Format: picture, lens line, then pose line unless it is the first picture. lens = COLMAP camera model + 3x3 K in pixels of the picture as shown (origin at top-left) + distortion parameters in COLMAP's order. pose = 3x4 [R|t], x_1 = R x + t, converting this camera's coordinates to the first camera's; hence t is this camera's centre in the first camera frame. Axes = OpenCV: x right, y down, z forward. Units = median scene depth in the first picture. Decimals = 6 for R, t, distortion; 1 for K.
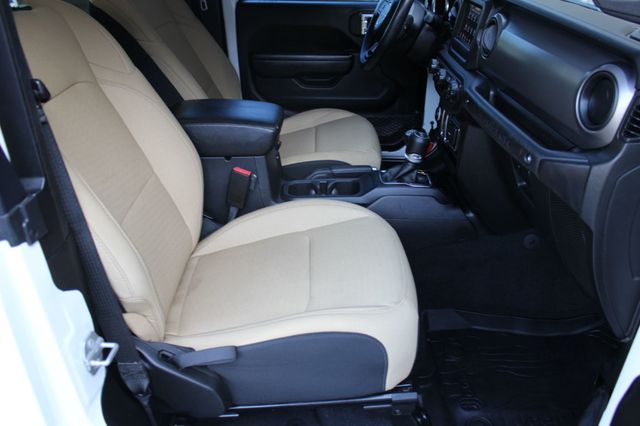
lens RADIAL K [[533.7, 0, 320.0], [0, 533.7, 213.0], [0, 0, 1]] dist [-0.183594, 0.178246]
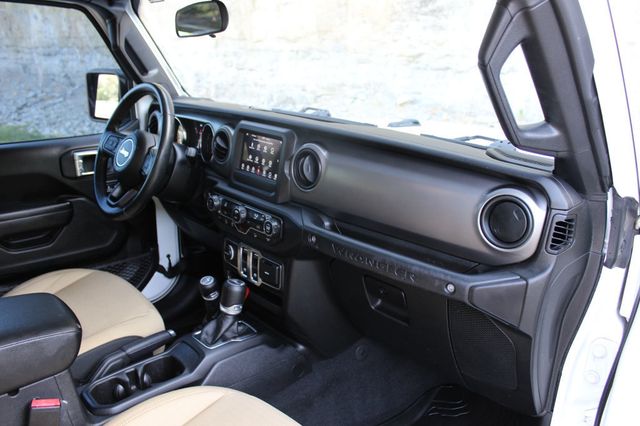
lens RADIAL K [[533.7, 0, 320.0], [0, 533.7, 213.0], [0, 0, 1]] dist [-0.183594, 0.178246]
pose [[0.740031, -0.193210, 0.644224, -0.249877], [0.307154, 0.949216, -0.068153, -0.151676], [-0.598340, 0.248311, 0.761794, 0.205681]]
